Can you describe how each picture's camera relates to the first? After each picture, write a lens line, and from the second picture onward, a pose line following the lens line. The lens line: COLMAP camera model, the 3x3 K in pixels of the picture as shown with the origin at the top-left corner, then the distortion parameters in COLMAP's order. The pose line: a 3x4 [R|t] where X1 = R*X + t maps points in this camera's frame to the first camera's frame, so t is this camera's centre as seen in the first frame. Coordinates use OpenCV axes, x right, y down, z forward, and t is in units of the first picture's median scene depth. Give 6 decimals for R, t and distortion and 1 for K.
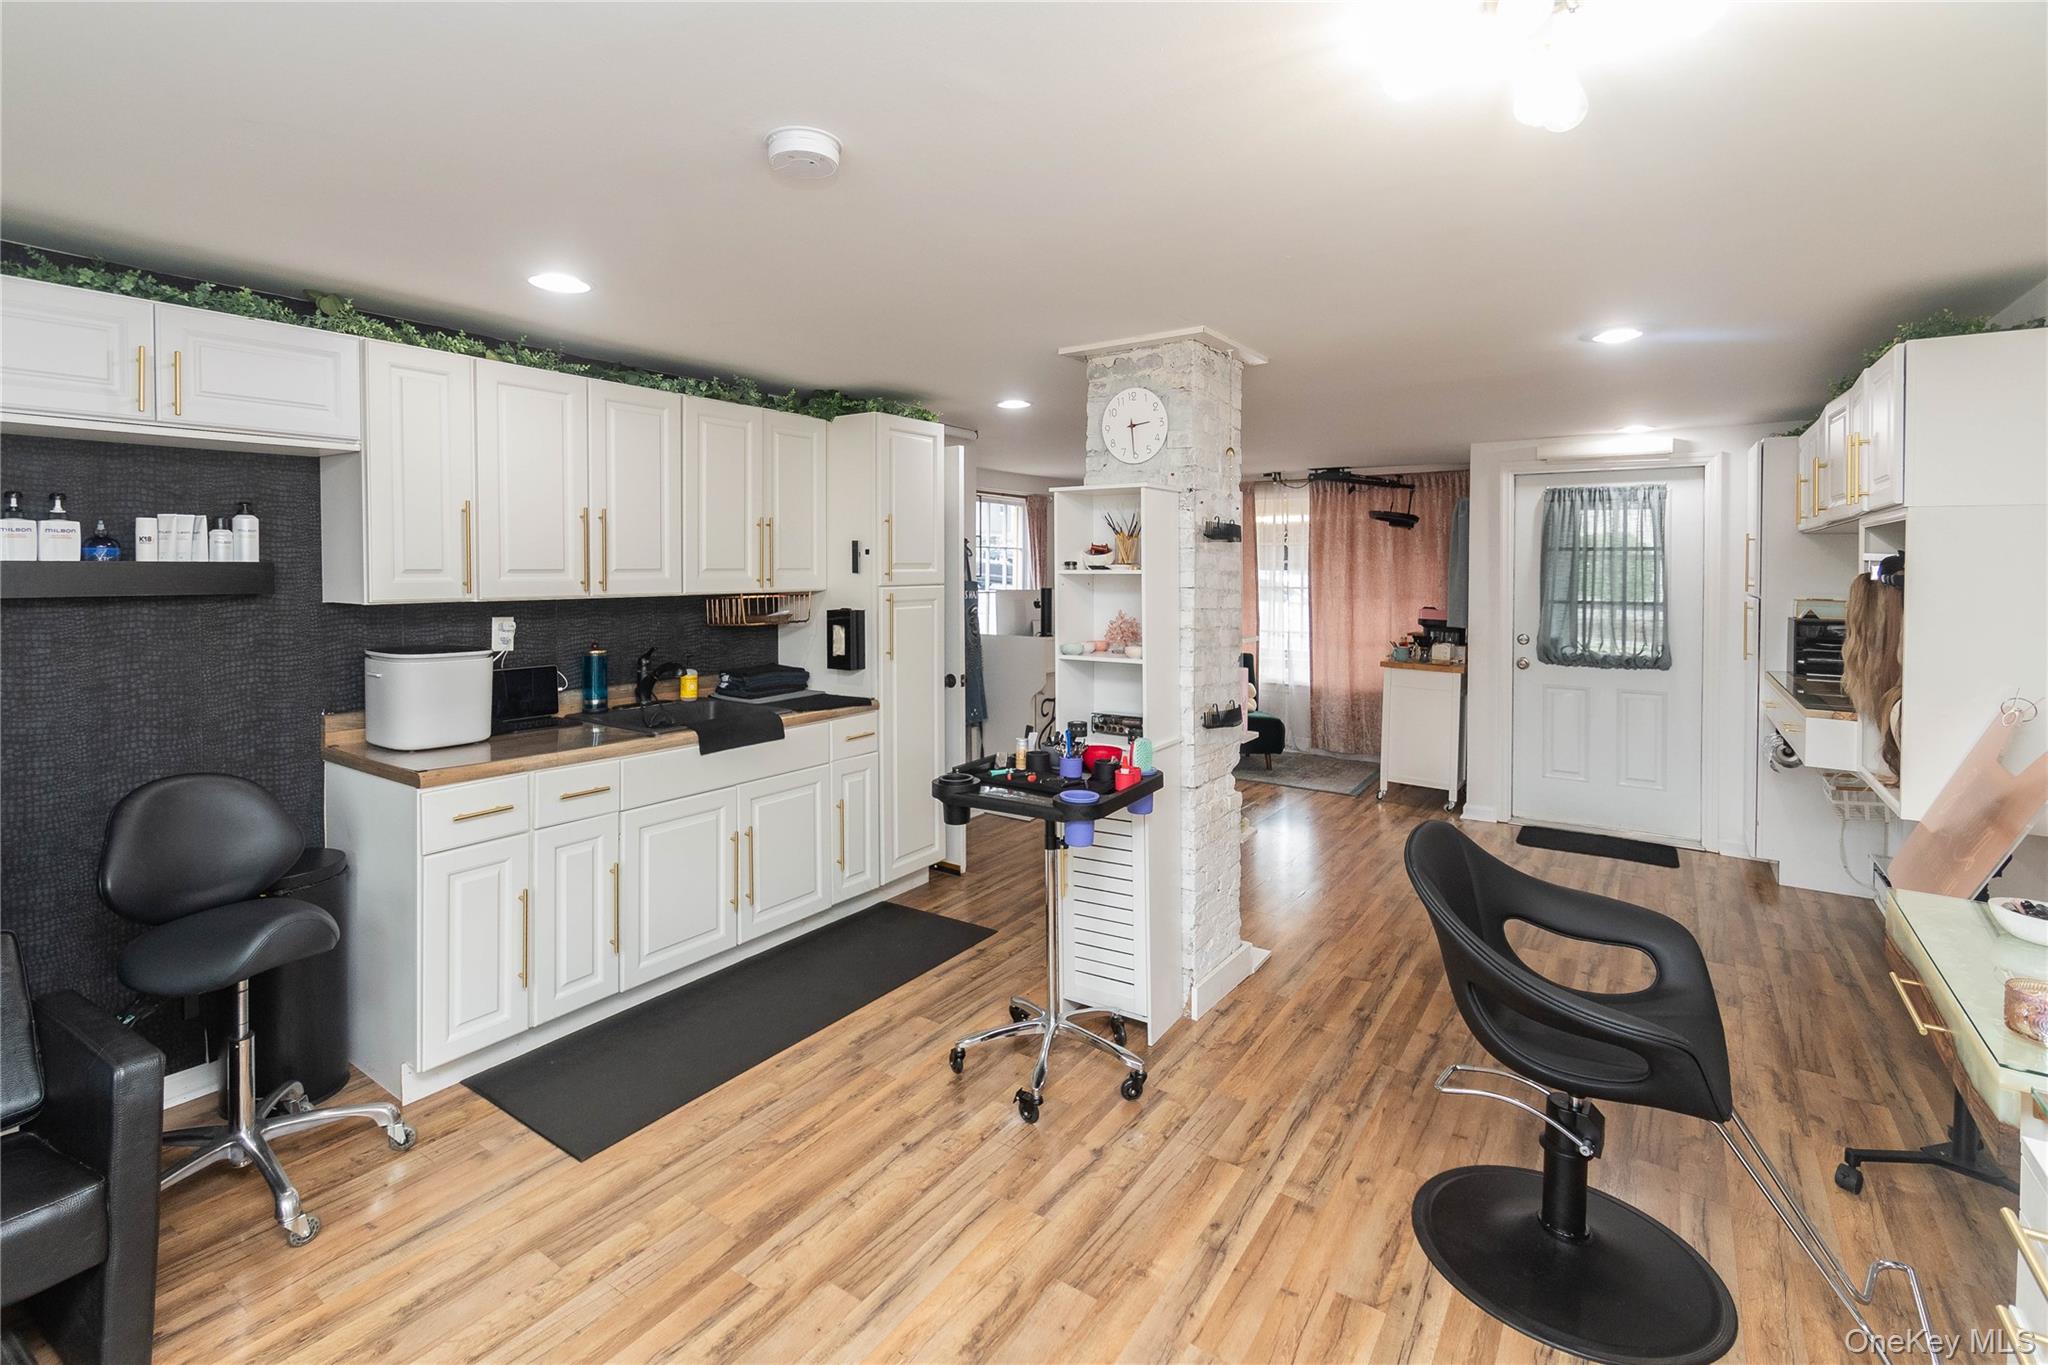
lens RADIAL K [[953.3, 0, 946.5], [0, 953.3, 574.3], [0, 0, 1]] dist [-0.011017, 0.000007]
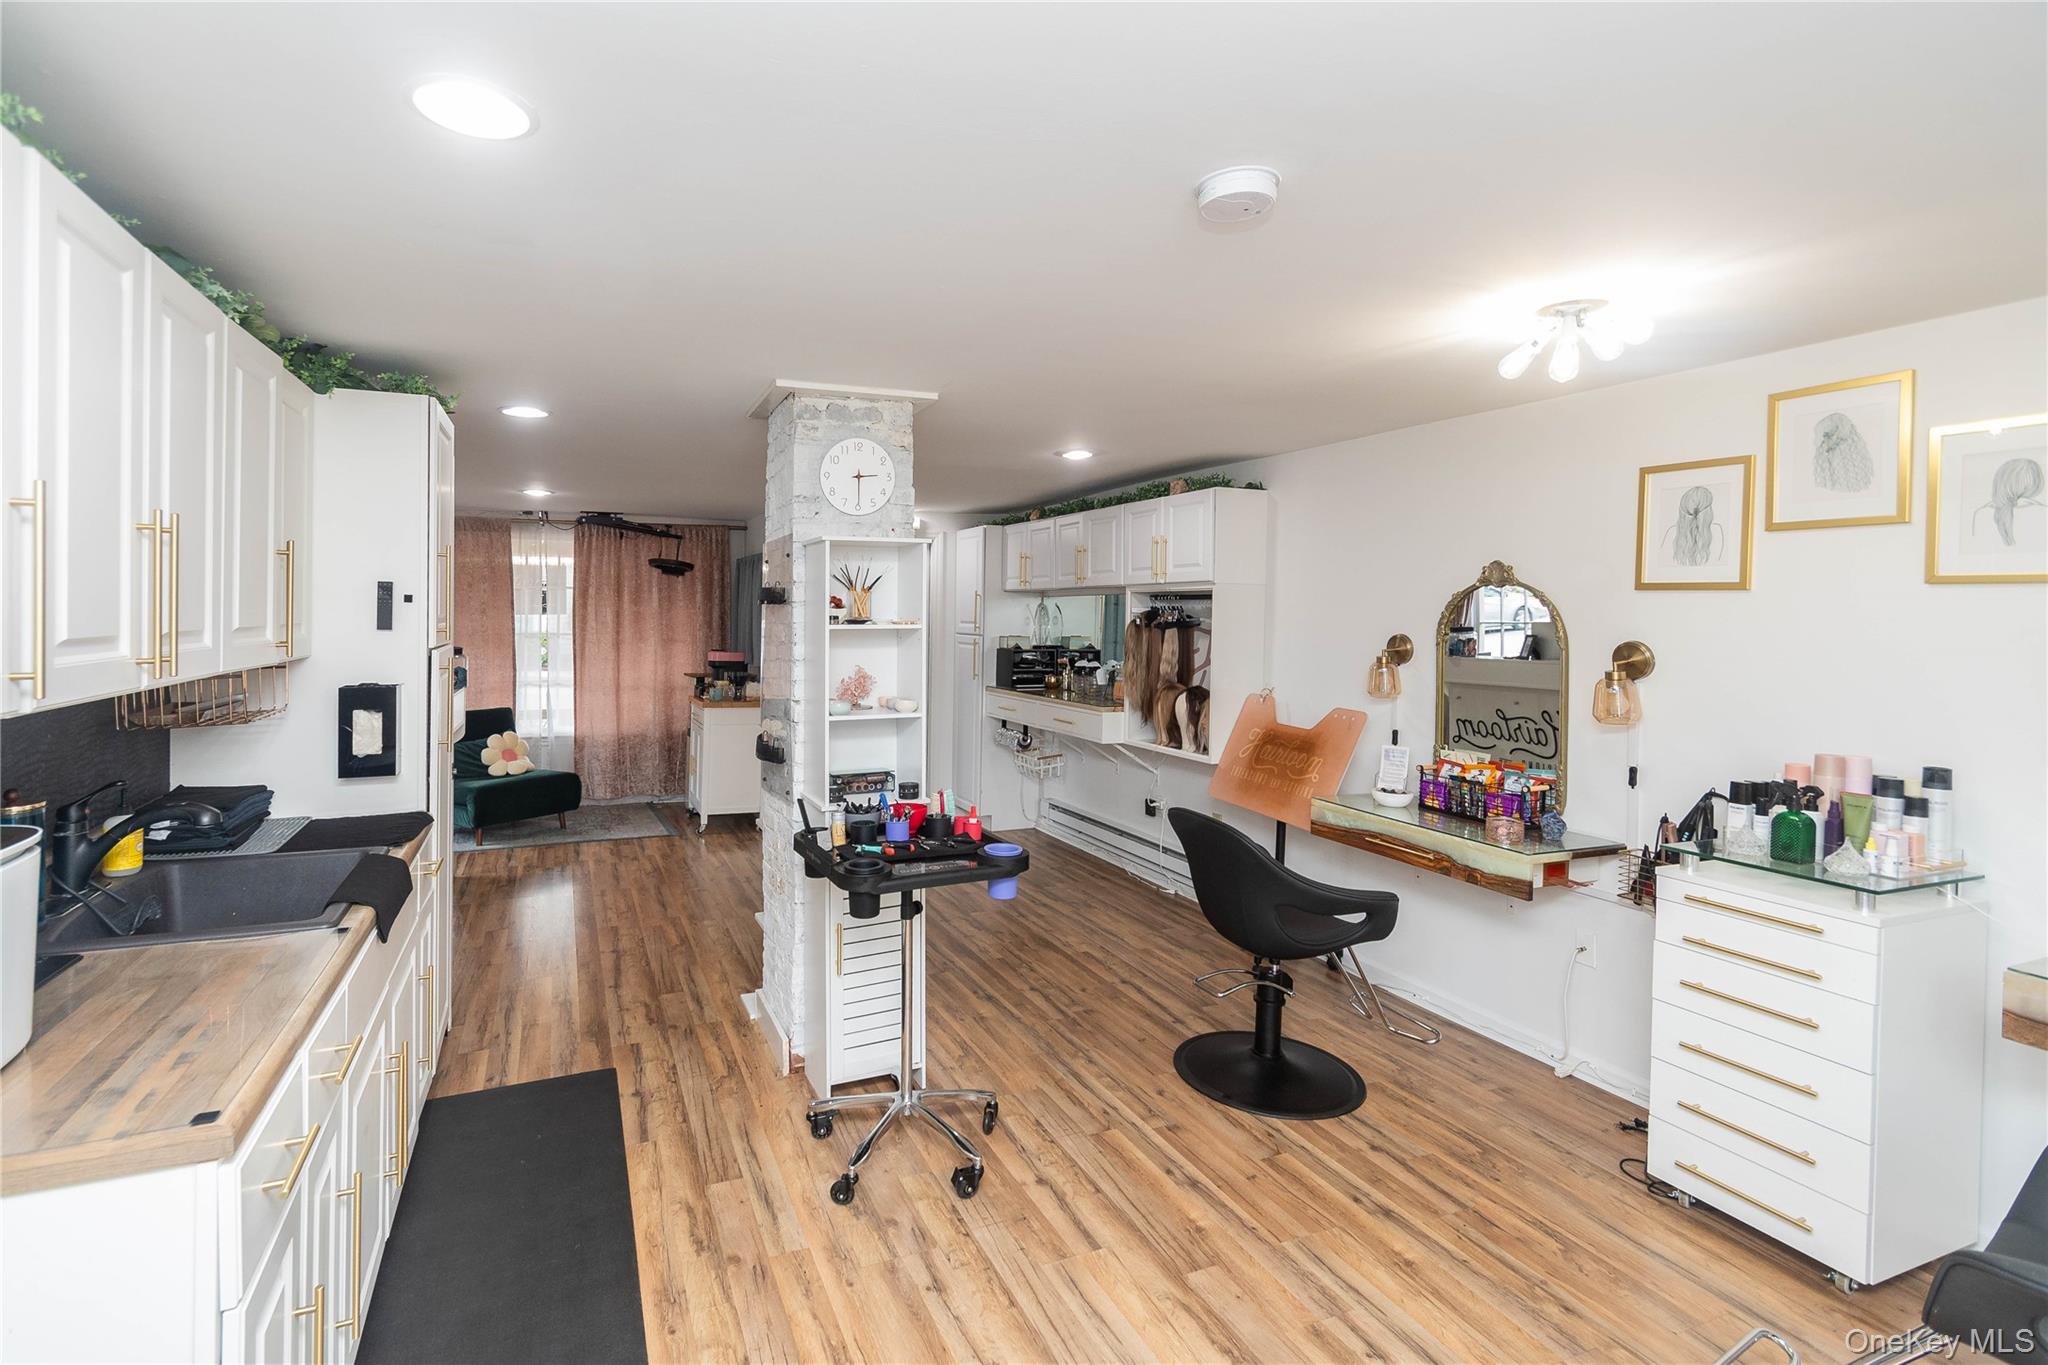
lens RADIAL K [[961.3, 0, 948.1], [0, 961.3, 619.6], [0, 0, 1]] dist [-0.000727, -0.000370]
pose [[0.526519, -0.008891, 0.850117, -0.577127], [0.004240, 0.999960, 0.007832, -0.015475], [-0.850153, -0.000519, 0.526536, 0.384929]]
